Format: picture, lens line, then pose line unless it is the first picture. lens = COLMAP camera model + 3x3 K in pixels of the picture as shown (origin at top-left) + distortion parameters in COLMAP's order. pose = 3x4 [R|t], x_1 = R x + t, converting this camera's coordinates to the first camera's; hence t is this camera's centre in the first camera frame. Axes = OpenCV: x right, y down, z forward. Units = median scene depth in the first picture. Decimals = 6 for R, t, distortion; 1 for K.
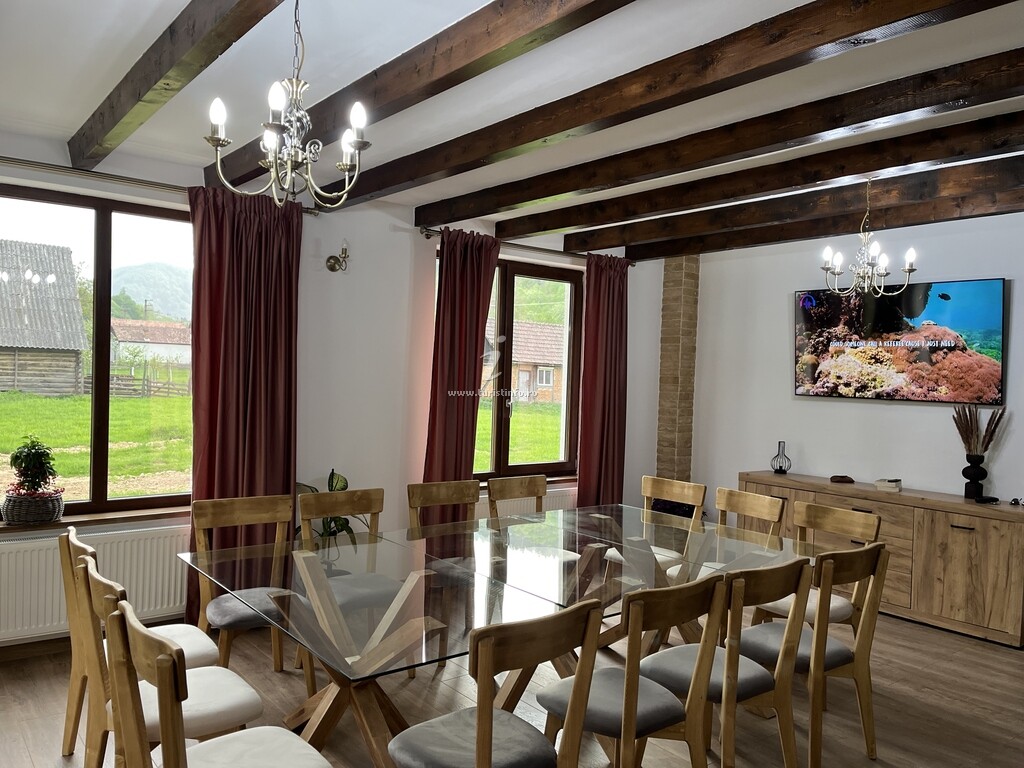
lens RADIAL K [[782.3, 0, 514.8], [0, 782.3, 391.4], [0, 0, 1]] dist [0.048682, -0.025153]
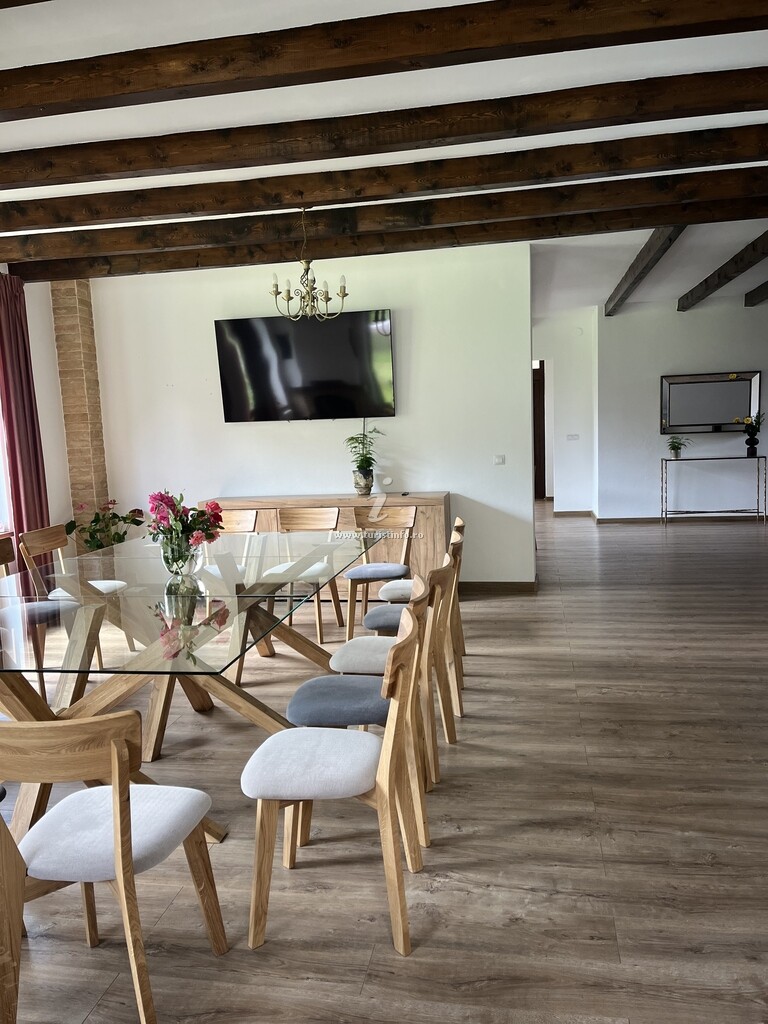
lens RADIAL K [[782.3, 0, 385.9], [0, 782.3, 509.9], [0, 0, 1]] dist [0.048682, -0.025153]
pose [[0.753172, -0.136974, 0.643405, -0.196448], [0.081633, 0.989983, 0.115197, 0.022913], [-0.652739, -0.034240, 0.756809, 0.079886]]
